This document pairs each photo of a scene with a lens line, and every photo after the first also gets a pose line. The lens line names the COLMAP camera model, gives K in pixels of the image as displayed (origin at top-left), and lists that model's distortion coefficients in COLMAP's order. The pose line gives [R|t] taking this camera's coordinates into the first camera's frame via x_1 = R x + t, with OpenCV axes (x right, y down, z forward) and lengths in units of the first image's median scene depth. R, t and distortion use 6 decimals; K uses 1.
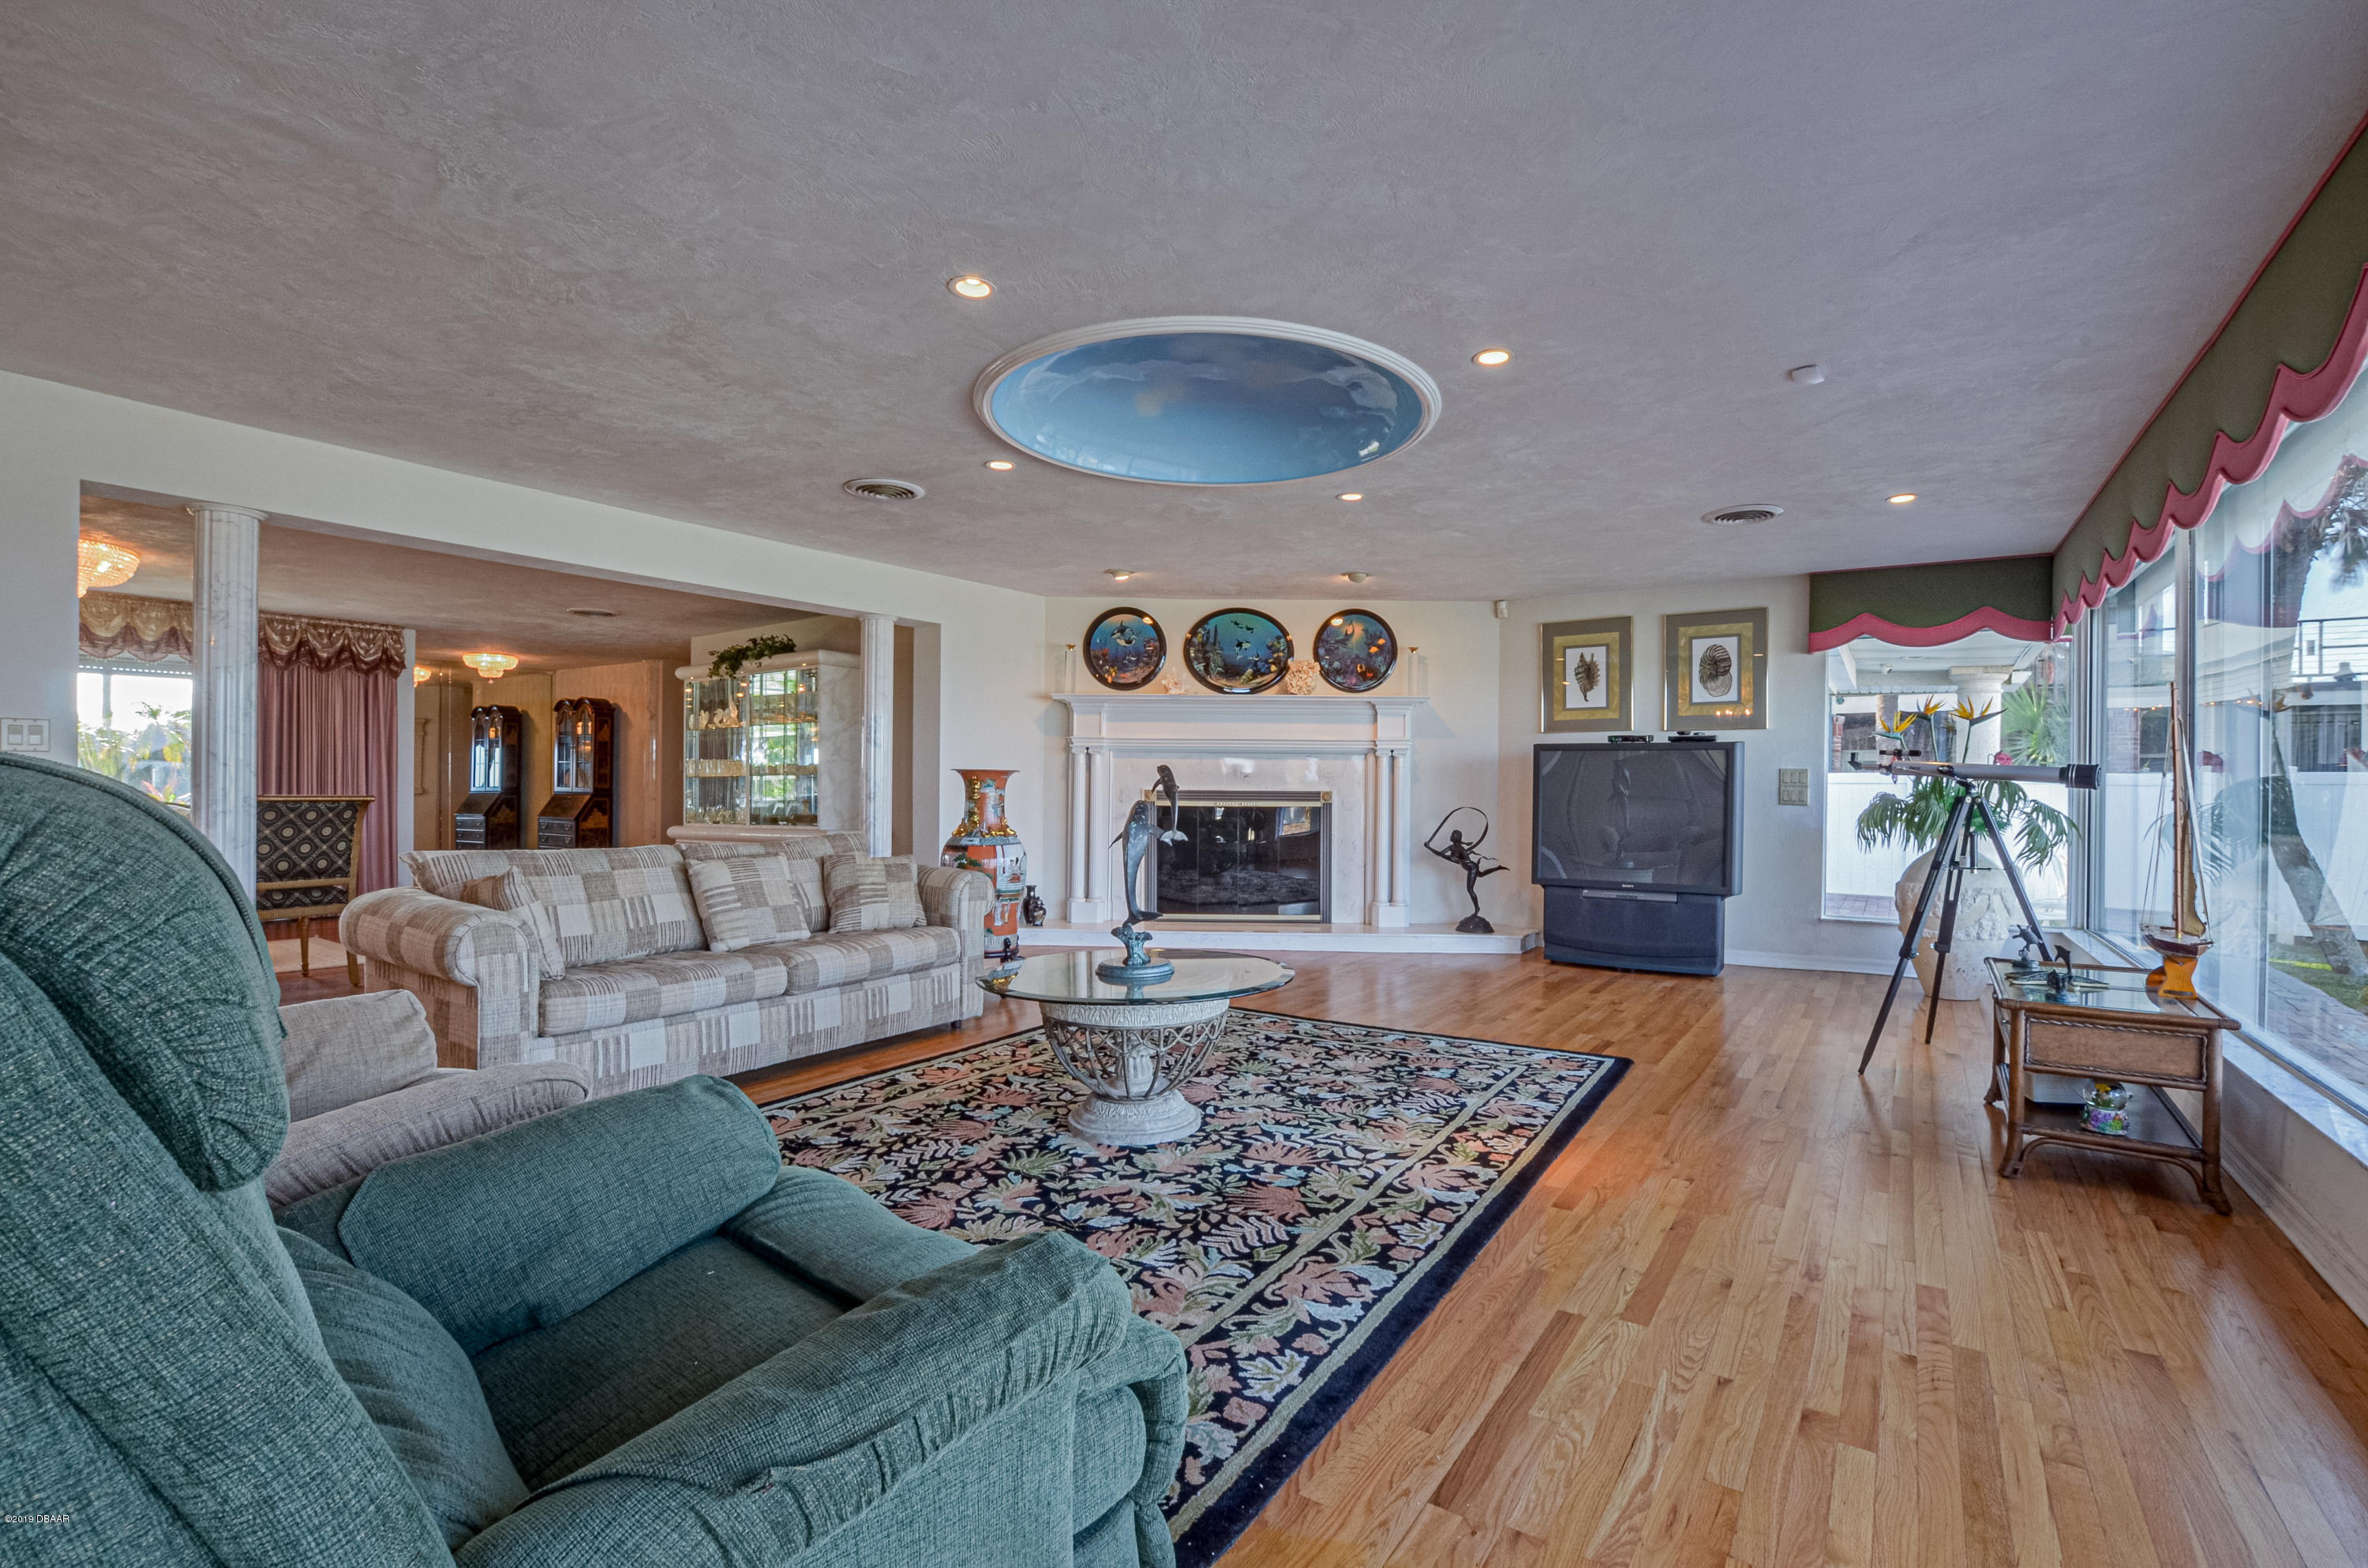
lens RADIAL K [[1041.7, 0, 1217.4], [0, 1041.7, 788.0], [0, 0, 1]] dist [-0.033528, 0.004586]
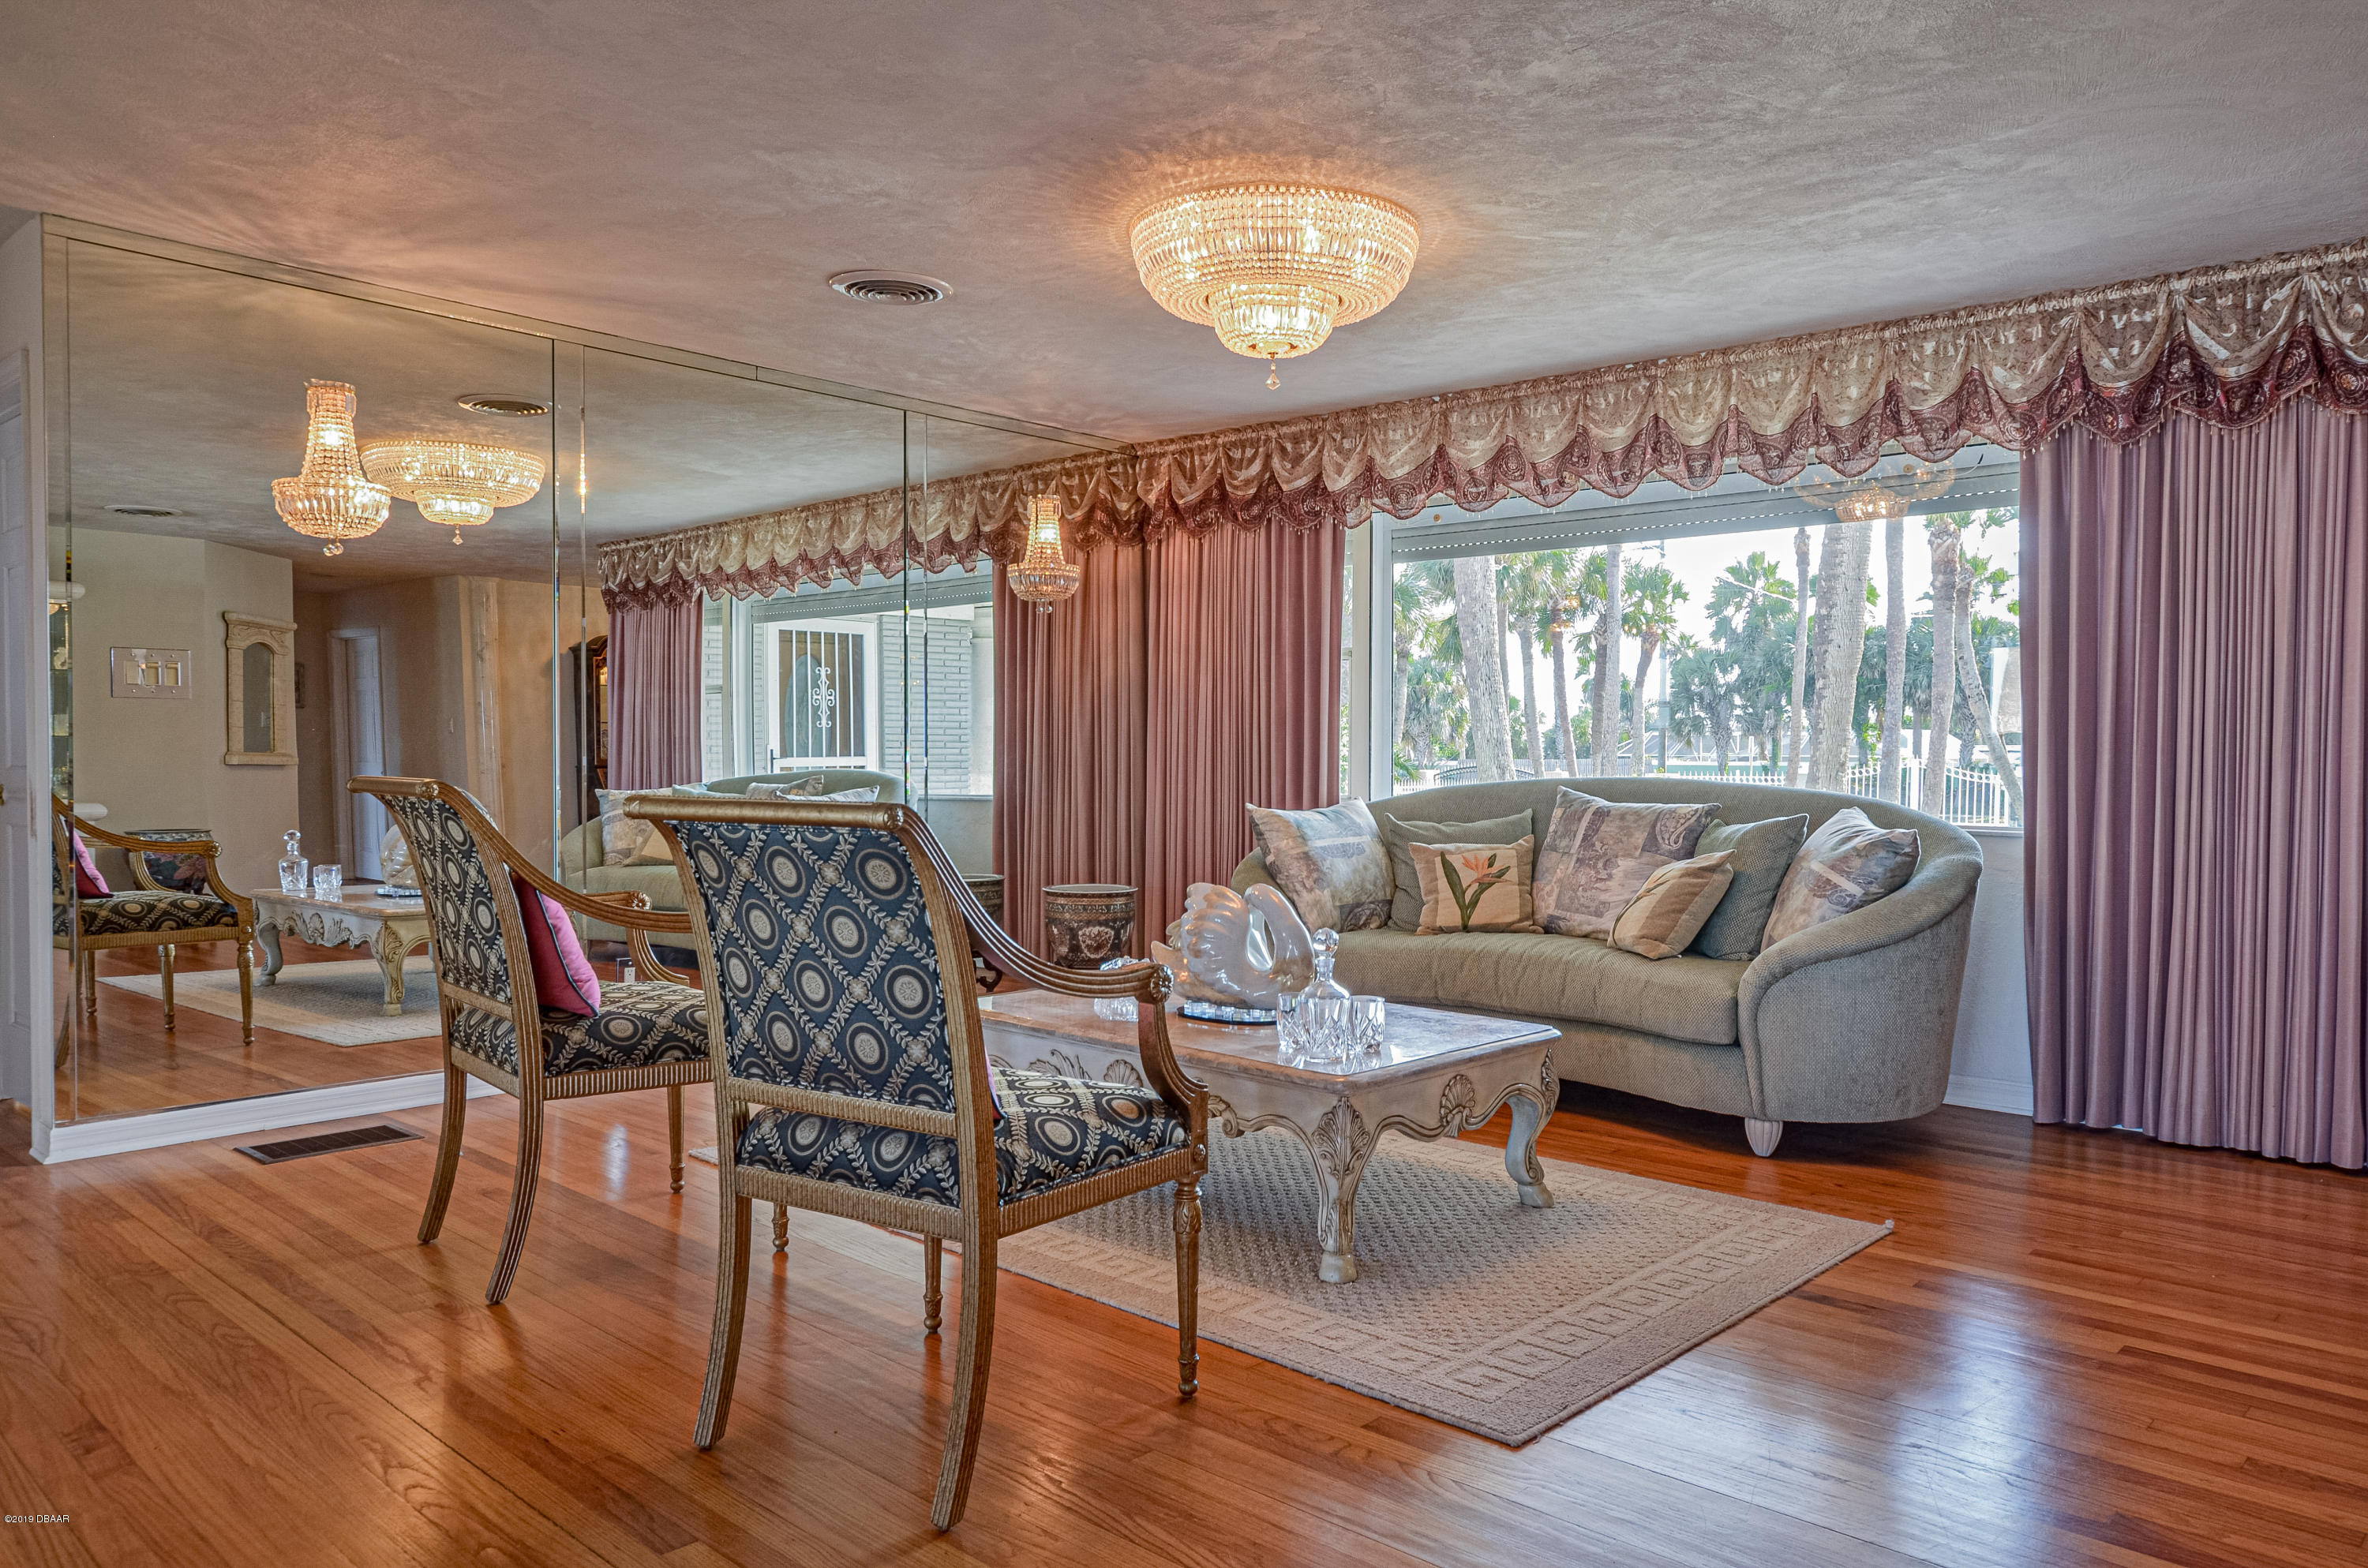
lens RADIAL K [[1608.6, 0, 1228.4], [0, 1608.6, 784.9], [0, 0, 1]] dist [0.001924, 0.002571]
pose [[-0.152774, 0.015331, -0.988142, -0.652720], [-0.002259, 0.999872, 0.015862, -0.005410], [0.988259, 0.004655, -0.152720, 1.633153]]
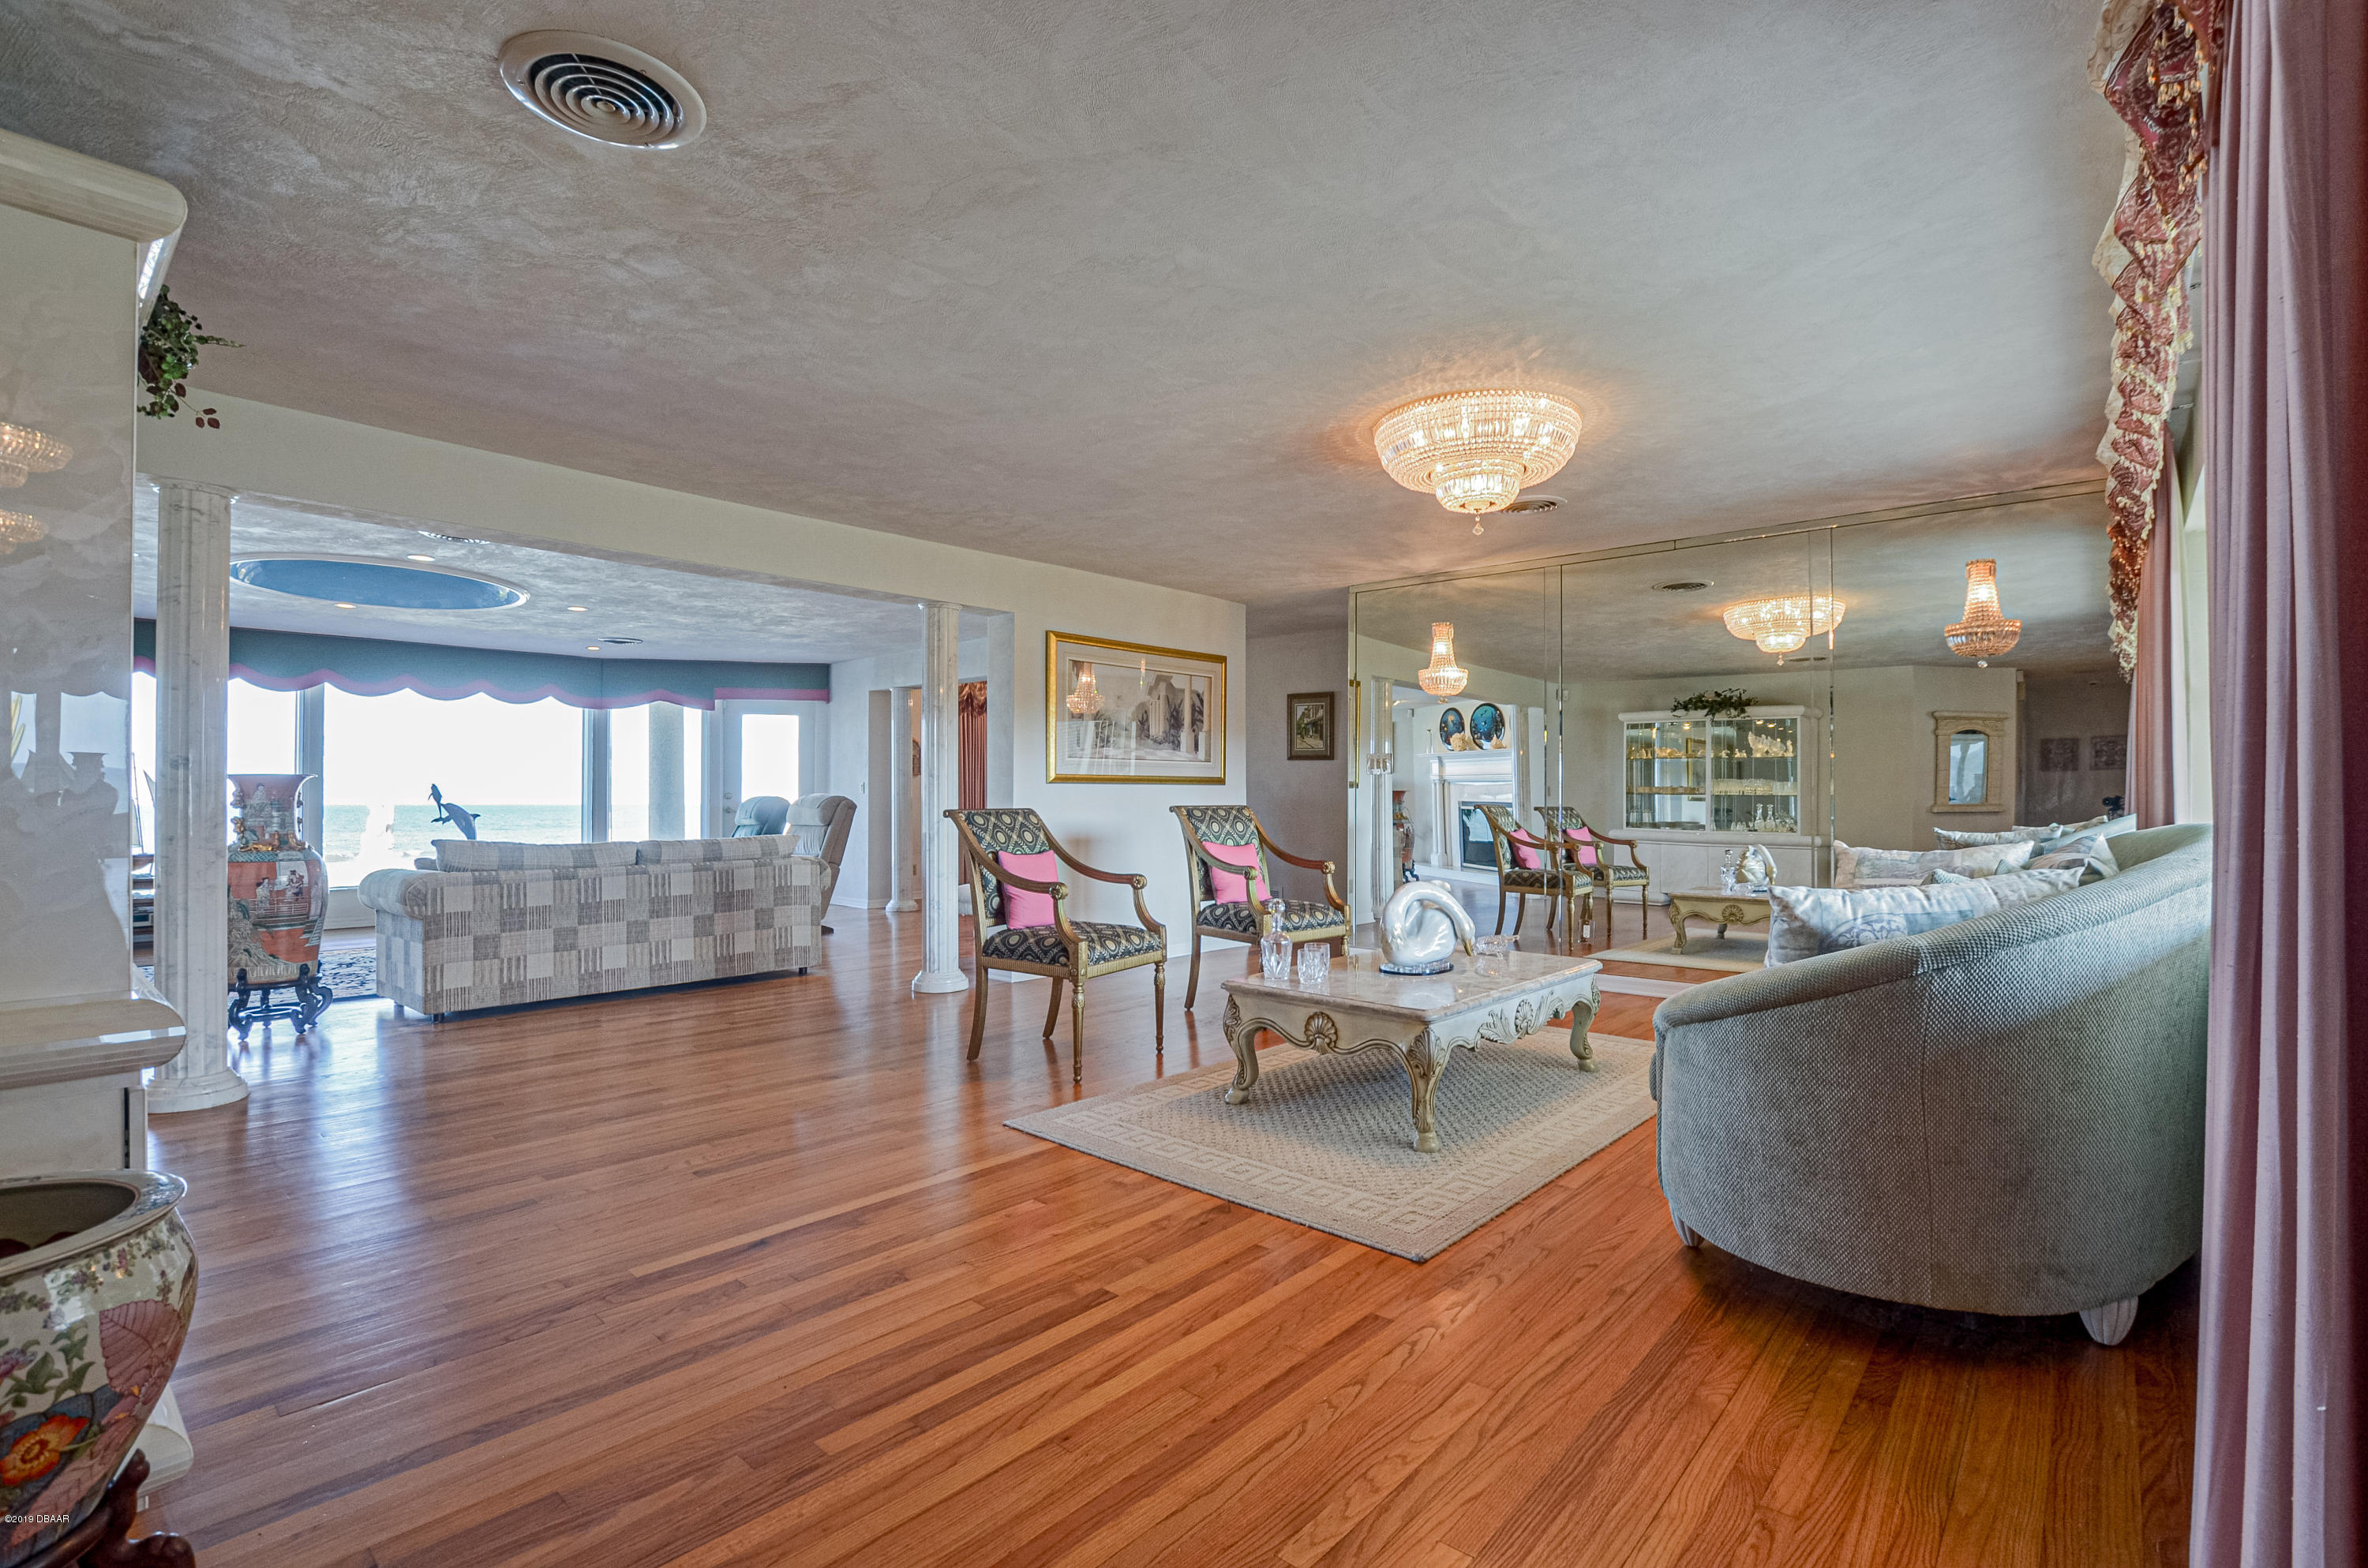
lens RADIAL K [[1078.2, 0, 1184.0], [0, 1078.2, 784.0], [0, 0, 1]] dist [-0.034262, 0.008733]
pose [[-0.988326, -0.003015, 0.152327, -1.588139], [-0.005397, 0.999870, -0.015226, -0.002517], [-0.152262, -0.015871, -0.988213, 2.517125]]
